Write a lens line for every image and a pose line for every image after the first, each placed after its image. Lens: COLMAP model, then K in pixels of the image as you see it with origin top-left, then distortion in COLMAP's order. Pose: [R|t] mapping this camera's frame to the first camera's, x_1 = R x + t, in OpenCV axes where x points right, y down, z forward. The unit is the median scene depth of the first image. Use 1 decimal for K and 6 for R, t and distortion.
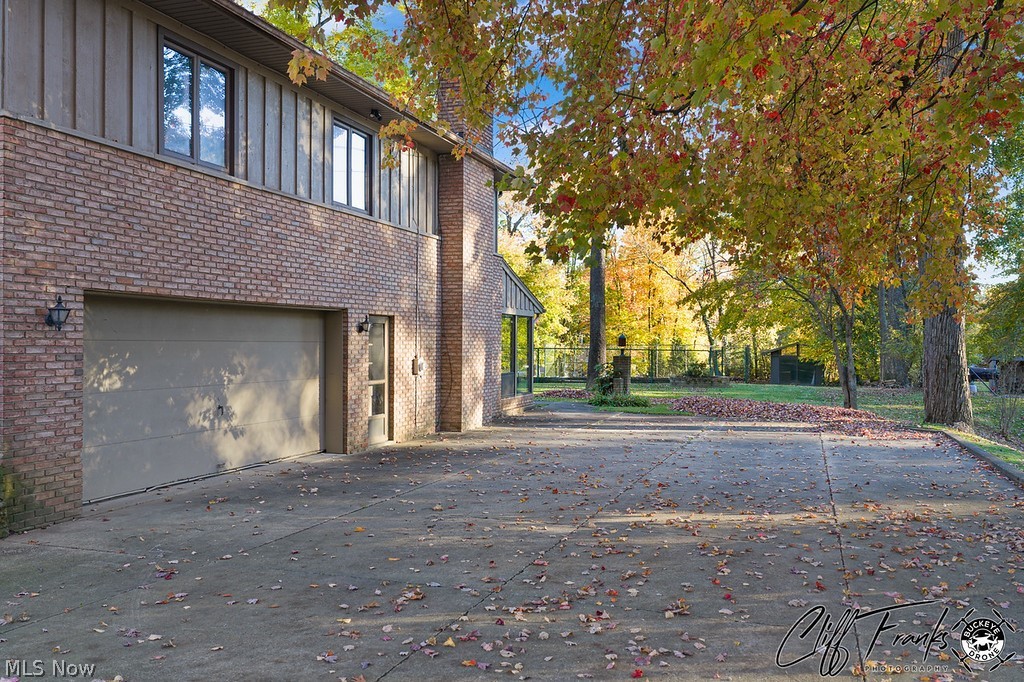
lens RADIAL K [[845.6, 0, 520.5], [0, 845.6, 340.5], [0, 0, 1]] dist [0.015086, -0.035722]
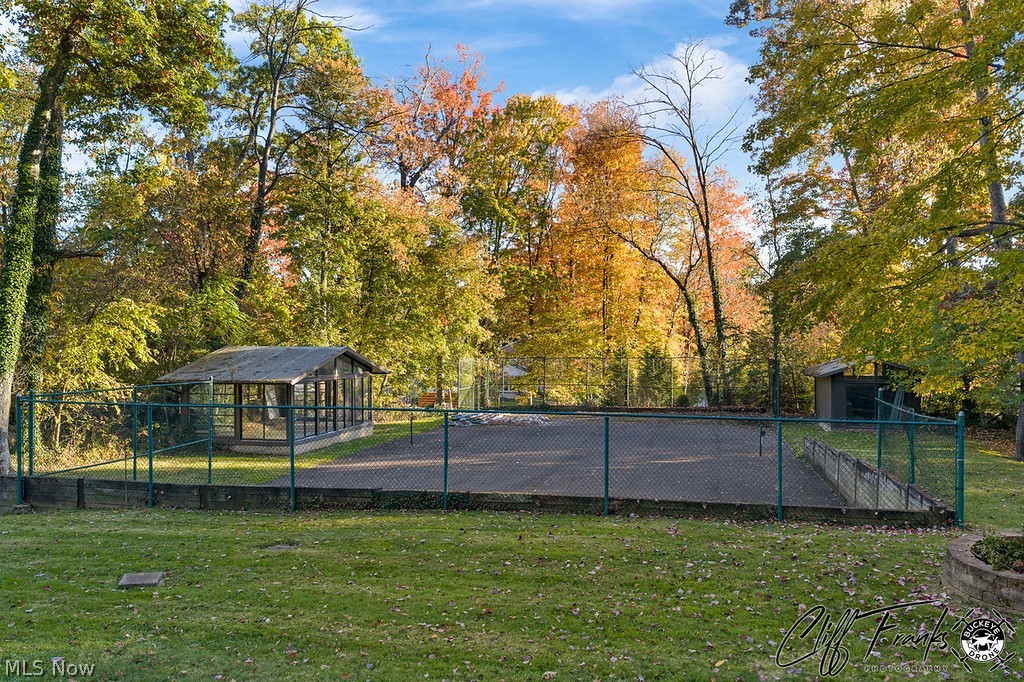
lens RADIAL K [[845.6, 0, 511.5], [0, 845.6, 345.1], [0, 0, 1]] dist [0.015086, -0.035722]
pose [[0.995173, -0.004729, 0.098022, 0.006045], [0.003602, 0.999925, 0.011671, -0.012180], [-0.098070, -0.011261, 0.995116, 0.339785]]
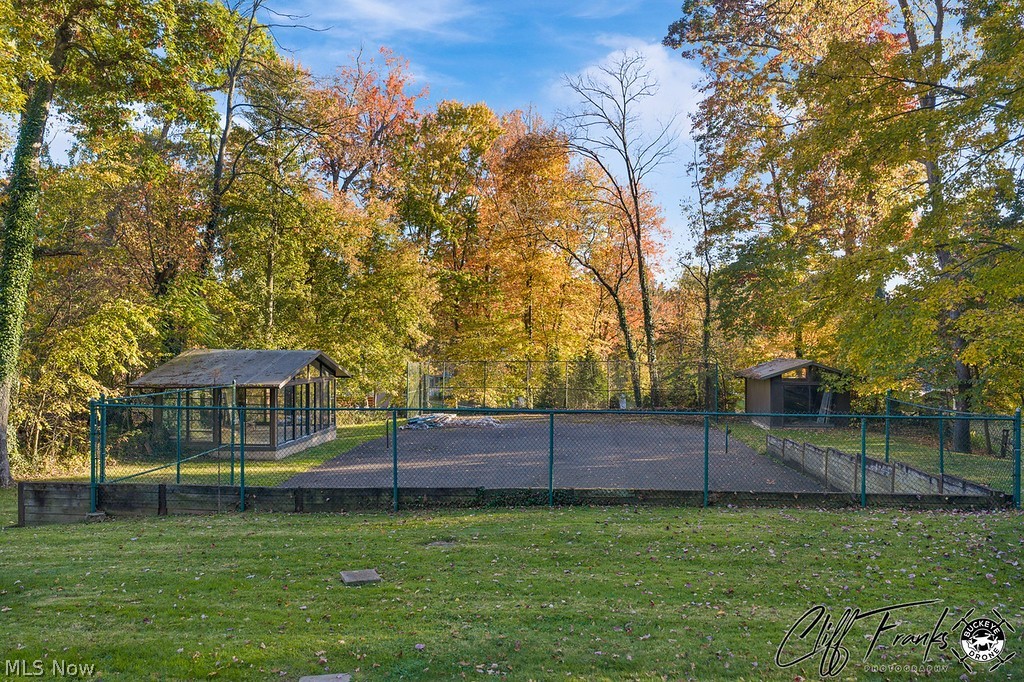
lens RADIAL K [[845.6, 0, 508.9], [0, 845.6, 342.7], [0, 0, 1]] dist [0.015086, -0.035722]
pose [[0.969818, -0.000170, 0.243830, -0.047819], [-0.000928, 0.999990, 0.004389, -0.012328], [-0.243828, -0.004483, 0.969808, 0.339283]]
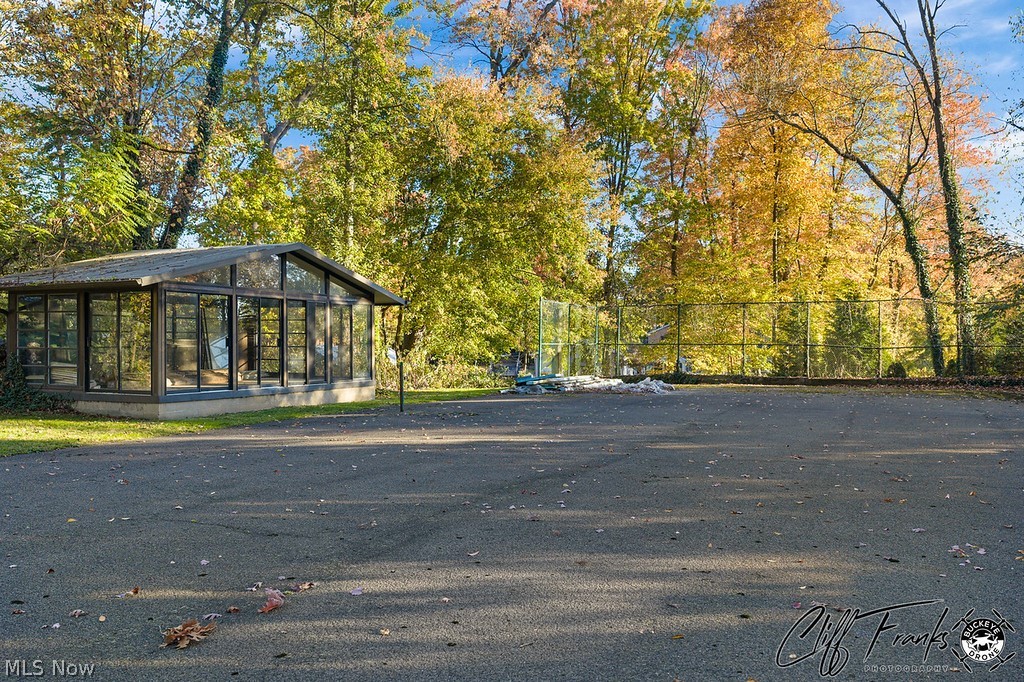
lens RADIAL K [[845.6, 0, 511.8], [0, 845.6, 342.9], [0, 0, 1]] dist [0.015086, -0.035722]
pose [[0.994228, -0.003556, -0.107232, 0.055448], [0.004149, 0.999977, 0.005310, 0.022714], [0.107211, -0.005724, 0.994220, 0.535761]]
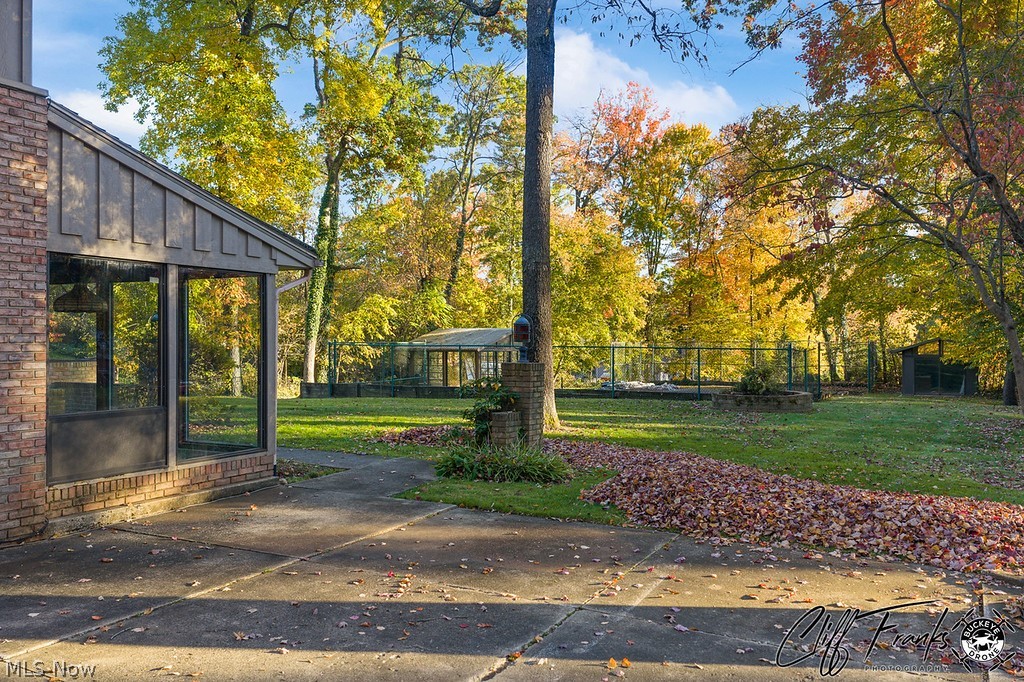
lens RADIAL K [[845.6, 0, 515.8], [0, 845.6, 352.0], [0, 0, 1]] dist [0.015086, -0.035722]
pose [[0.988299, -0.002429, -0.152512, 0.057652], [0.004878, 0.999865, 0.015683, 0.001447], [0.152454, -0.016243, 0.988177, 0.165877]]
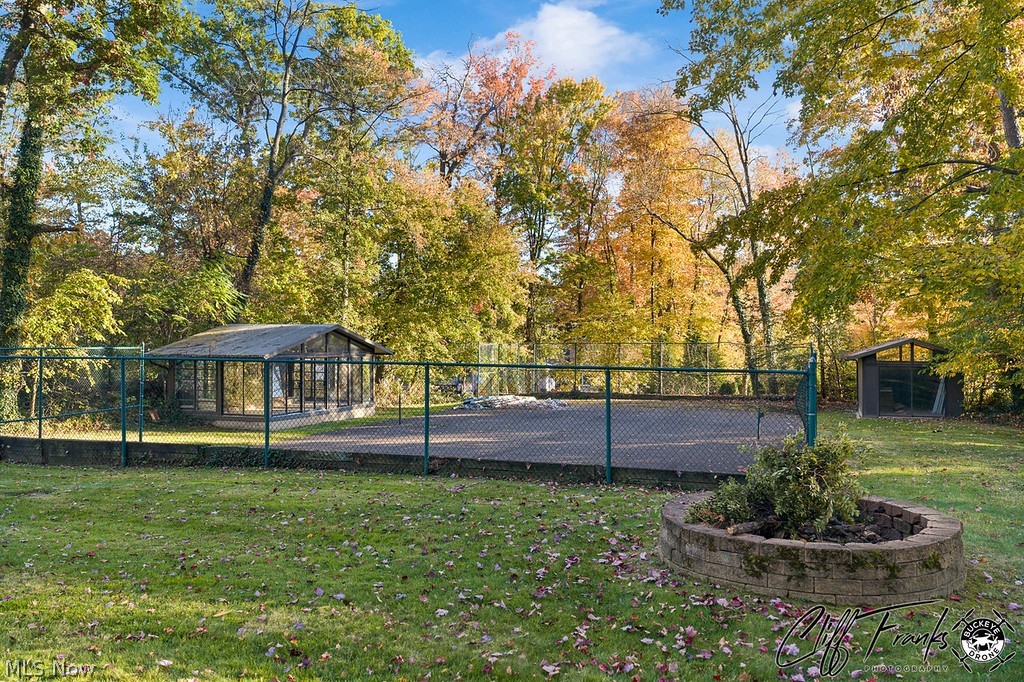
lens RADIAL K [[845.6, 0, 516.2], [0, 845.6, 320.1], [0, 0, 1]] dist [0.015086, -0.035722]
pose [[0.999753, -0.002326, -0.022118, 0.064634], [0.001918, 0.999828, -0.018443, -0.000549], [0.022157, 0.018396, 0.999585, 0.354298]]
